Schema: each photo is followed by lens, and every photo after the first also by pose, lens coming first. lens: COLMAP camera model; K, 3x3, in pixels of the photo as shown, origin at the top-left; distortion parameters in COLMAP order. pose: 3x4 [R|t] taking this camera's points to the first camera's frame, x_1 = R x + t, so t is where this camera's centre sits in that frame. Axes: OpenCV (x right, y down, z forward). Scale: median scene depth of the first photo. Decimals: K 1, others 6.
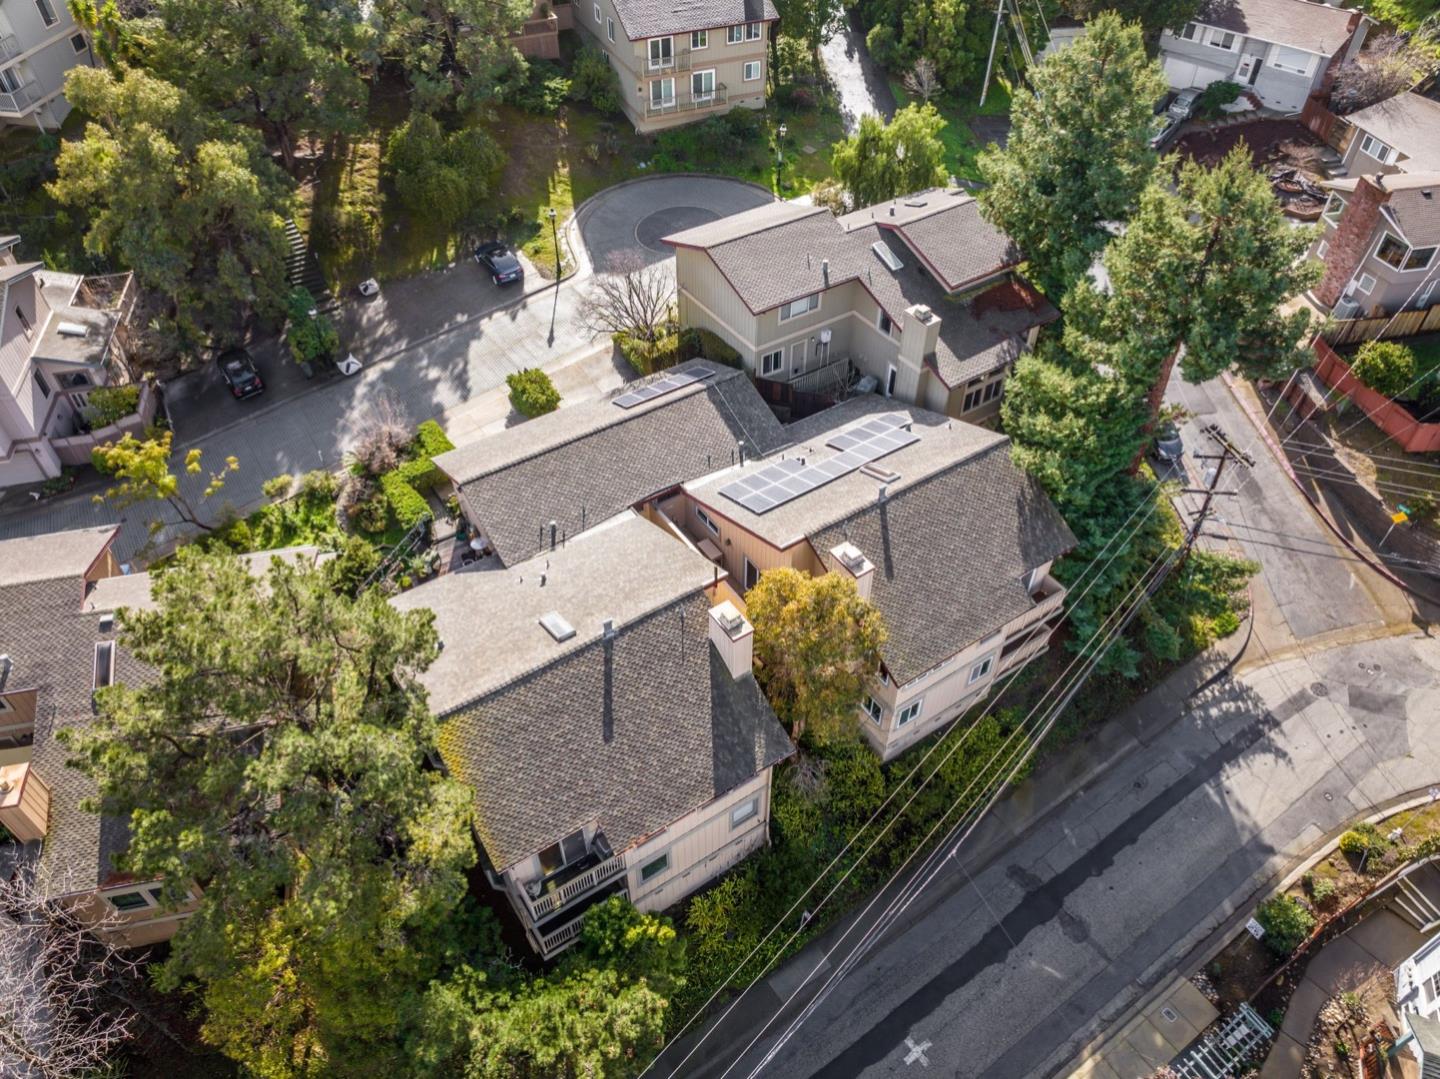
lens RADIAL K [[1000.1, 0, 720.0], [0, 1000.1, 539.5], [0, 0, 1]] dist [-0.020964, -0.001951]
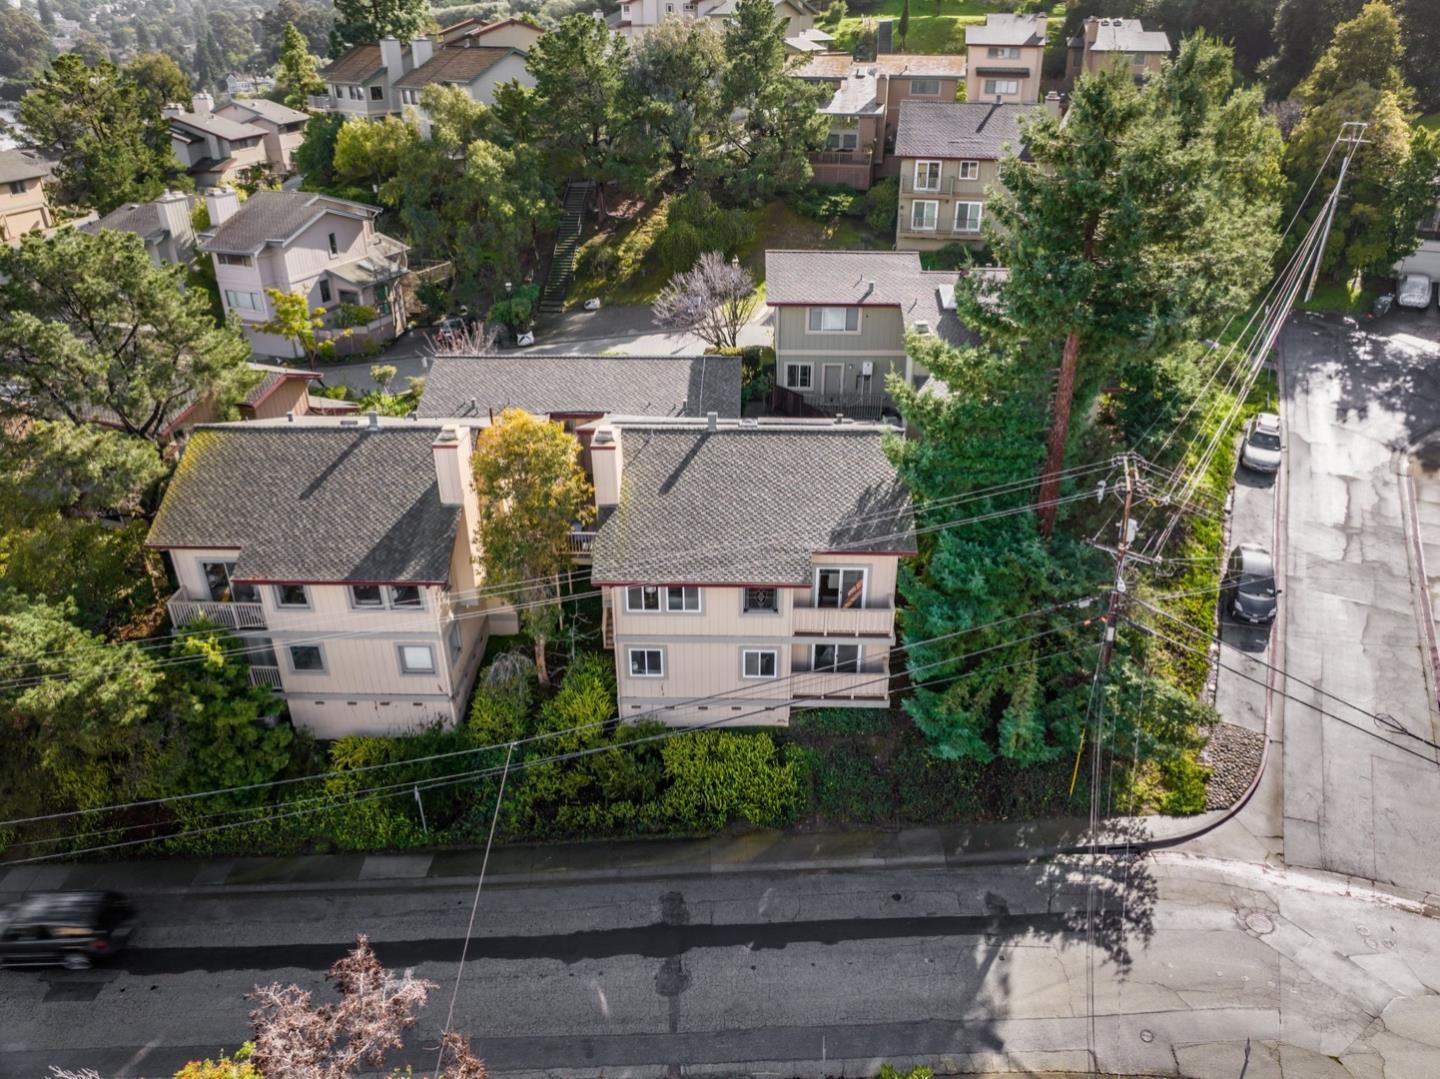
lens RADIAL K [[1000.1, 0, 720.0], [0, 1000.1, 539.5], [0, 0, 1]] dist [-0.020964, -0.001951]
pose [[0.816854, 0.268076, -0.510769, 0.573068], [-0.403914, 0.897967, -0.174668, 0.178939], [0.411830, 0.348985, 0.841787, 0.231766]]
